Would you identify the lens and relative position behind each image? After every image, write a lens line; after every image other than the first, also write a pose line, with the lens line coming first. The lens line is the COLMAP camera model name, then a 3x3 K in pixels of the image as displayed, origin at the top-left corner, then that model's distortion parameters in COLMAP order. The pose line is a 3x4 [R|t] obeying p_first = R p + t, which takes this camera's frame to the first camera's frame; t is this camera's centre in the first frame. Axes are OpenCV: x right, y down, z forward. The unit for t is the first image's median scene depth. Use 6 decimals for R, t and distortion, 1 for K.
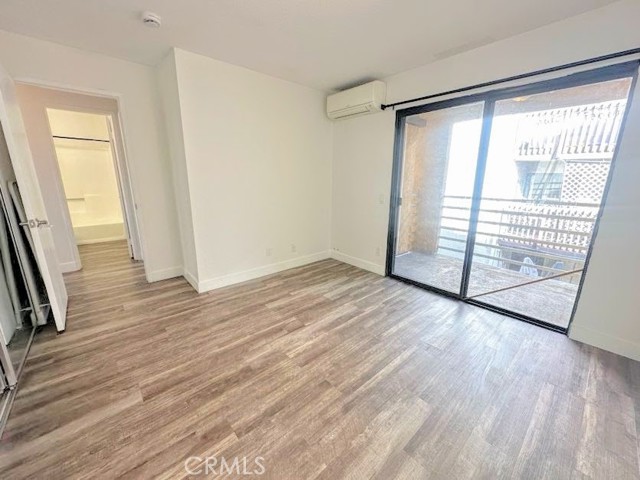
lens RADIAL K [[255.5, 0, 320.0], [0, 255.5, 240.0], [0, 0, 1]] dist [-0.017351, -0.000080]
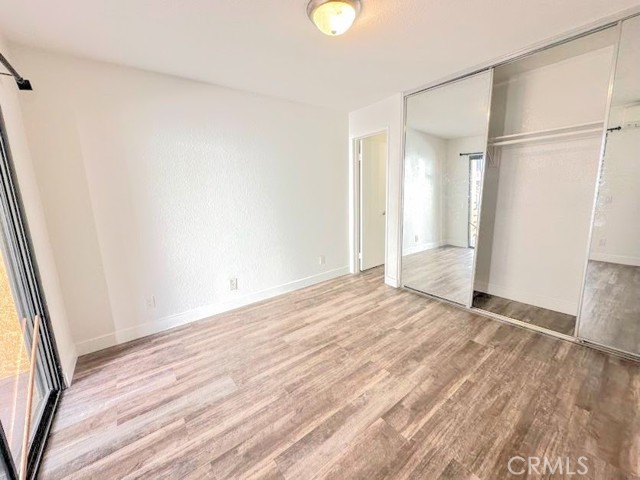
lens RADIAL K [[255.5, 0, 320.0], [0, 255.5, 240.0], [0, 0, 1]] dist [-0.017351, -0.000080]
pose [[-0.997223, 0.019339, 0.071923, 0.054539], [0.047252, 0.910733, 0.410283, -0.434196], [-0.057568, 0.412542, -0.909118, 1.696937]]
